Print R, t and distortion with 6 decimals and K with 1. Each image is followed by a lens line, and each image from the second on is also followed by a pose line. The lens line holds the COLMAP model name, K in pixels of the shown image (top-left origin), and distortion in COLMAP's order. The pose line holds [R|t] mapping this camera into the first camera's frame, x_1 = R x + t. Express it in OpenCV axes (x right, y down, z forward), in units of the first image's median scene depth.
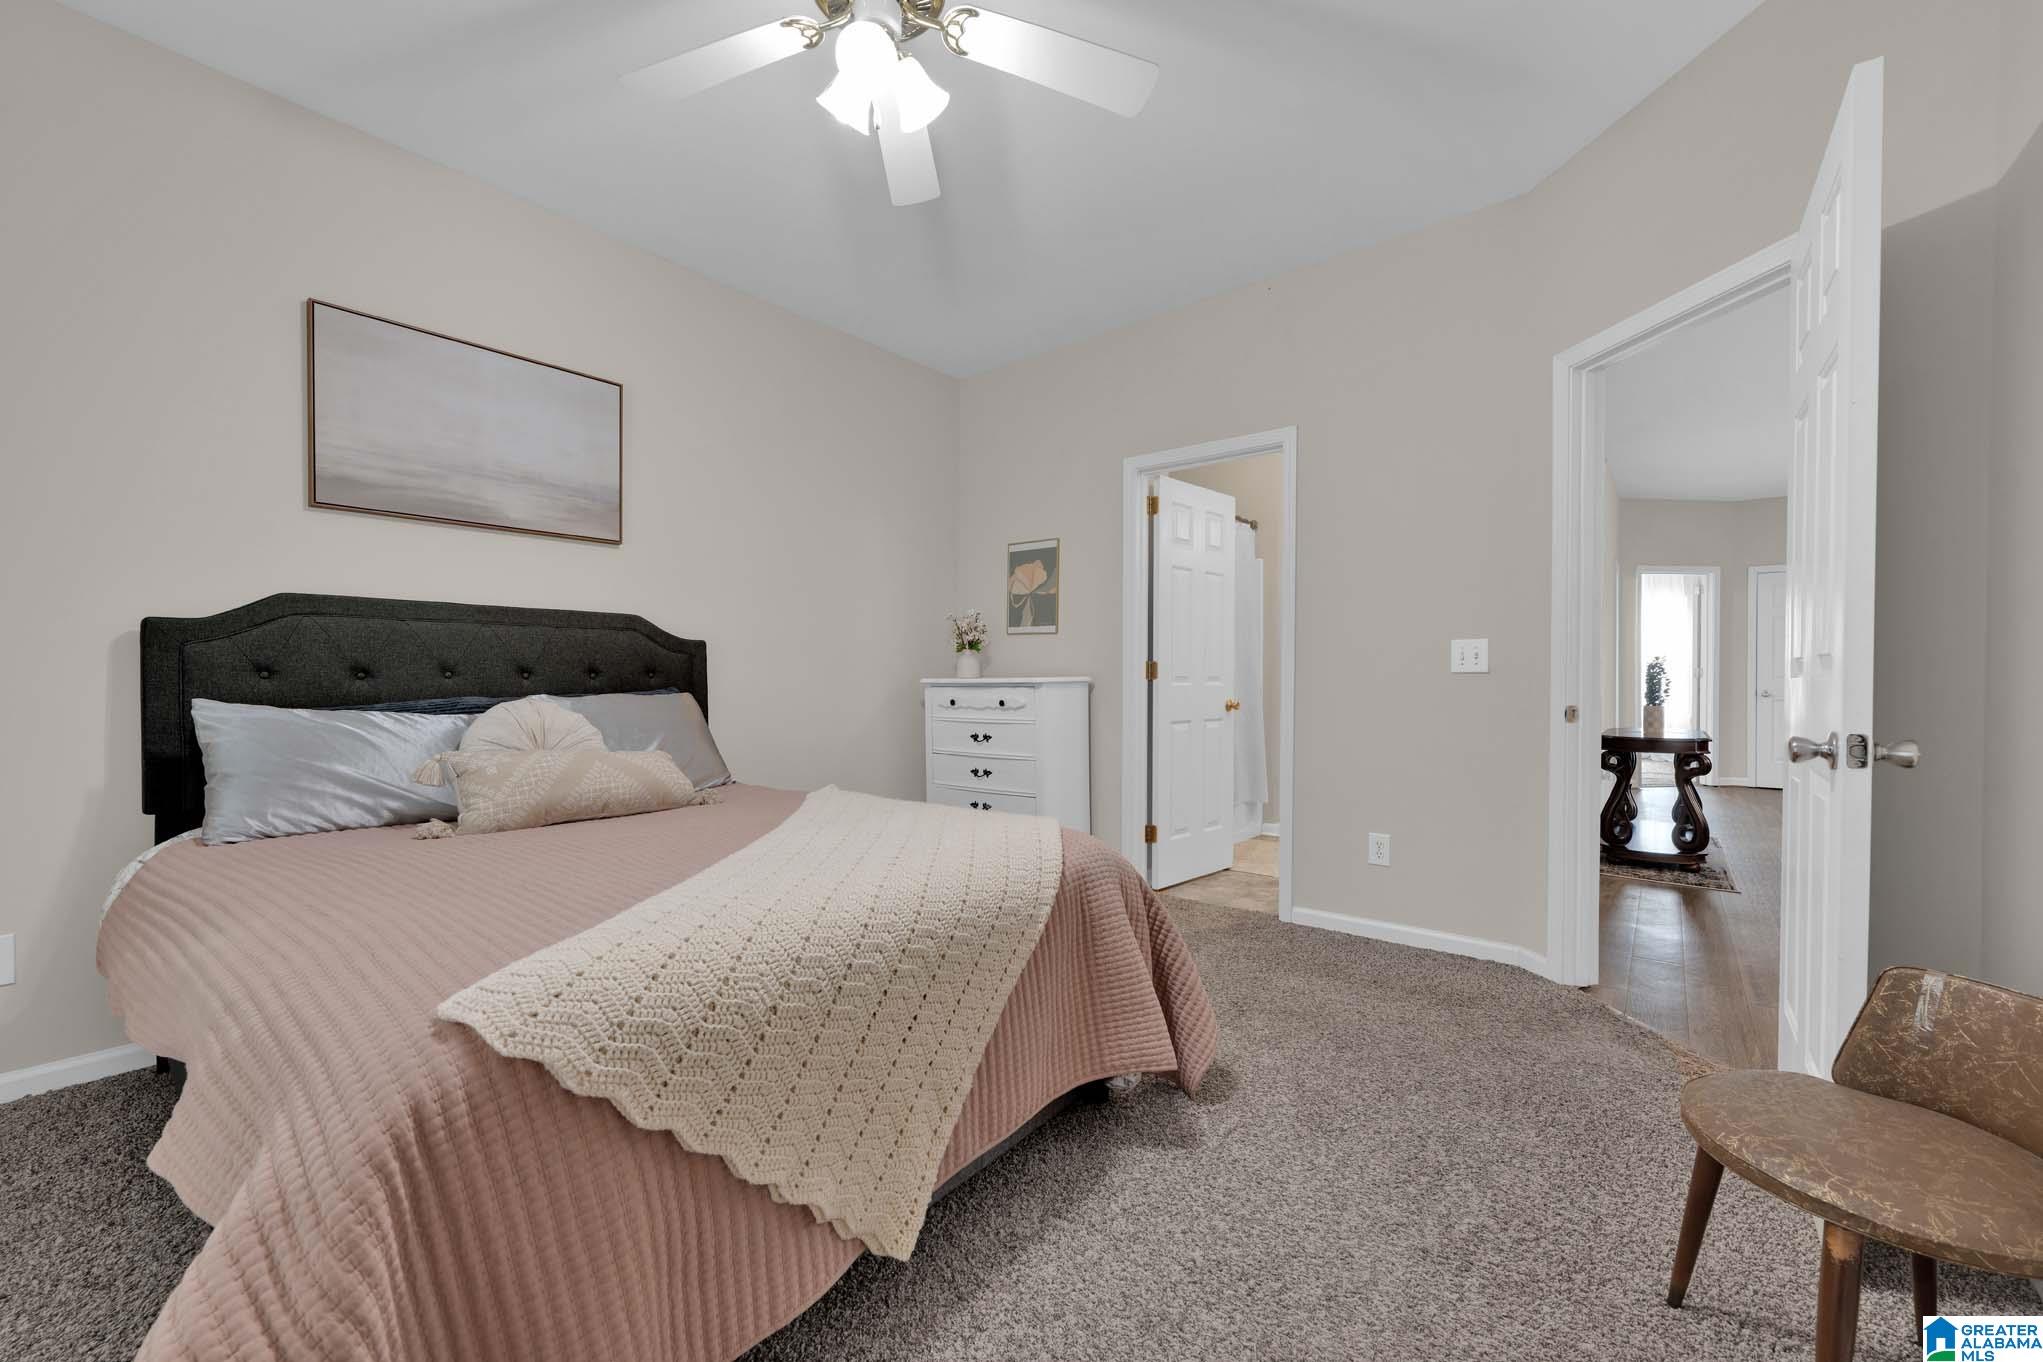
lens RADIAL K [[809.0, 0, 1021.5], [0, 809.0, 681.0], [0, 0, 1]] dist [-0.000740, -0.000051]
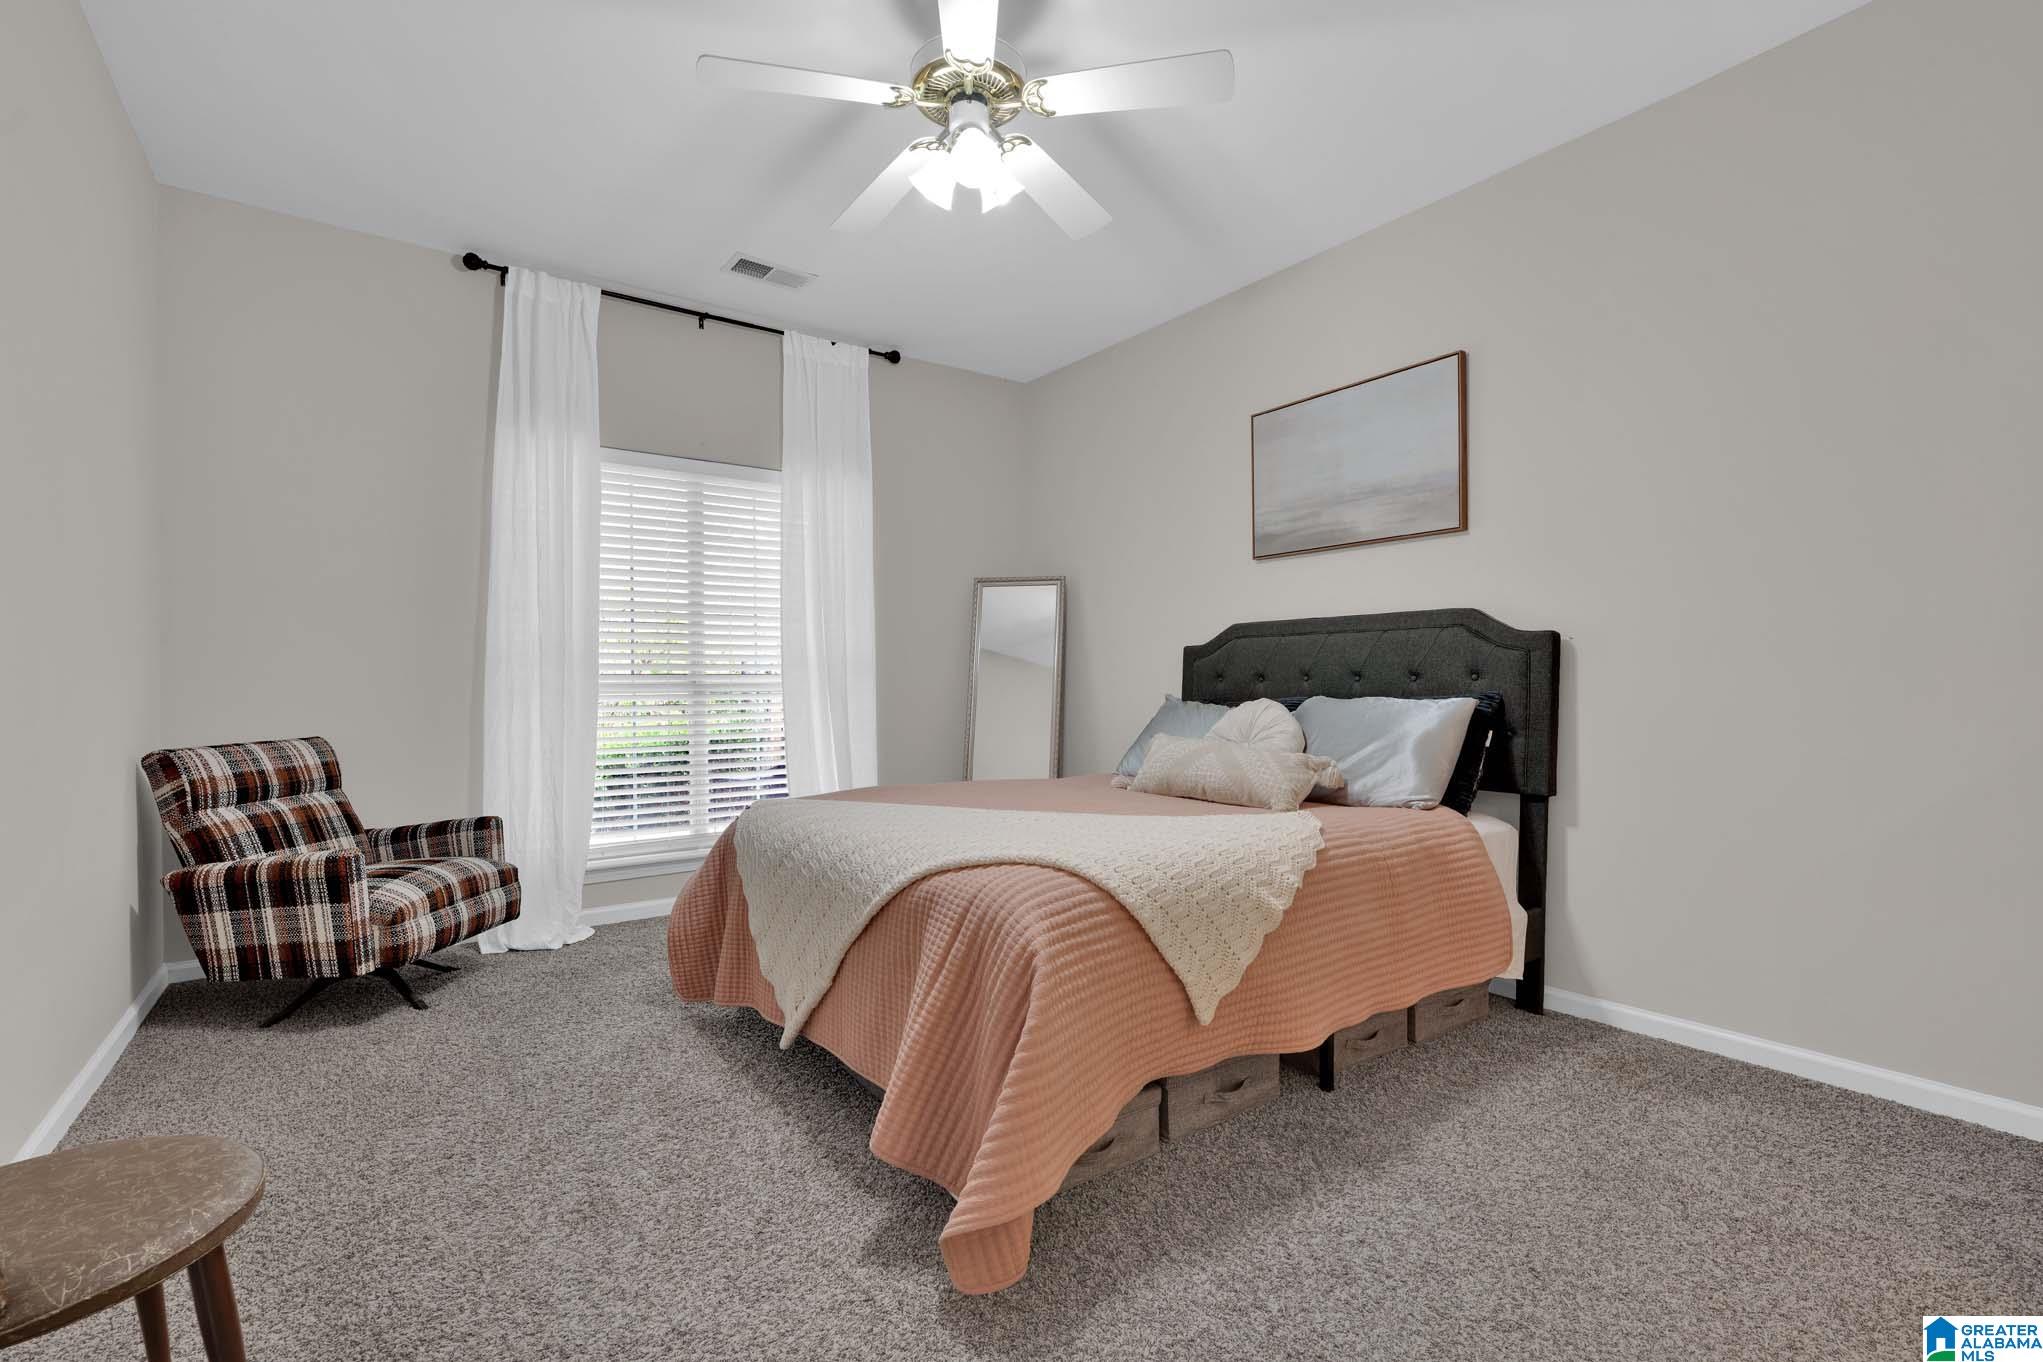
lens RADIAL K [[910.9, 0, 1021.5], [0, 910.9, 681.0], [0, 0, 1]] dist [-0.002234, -0.000165]
pose [[-0.252743, 0.001971, -0.967531, 0.704067], [-0.003114, 0.999991, 0.002850, -0.005747], [0.967528, 0.003733, -0.252735, 0.921661]]
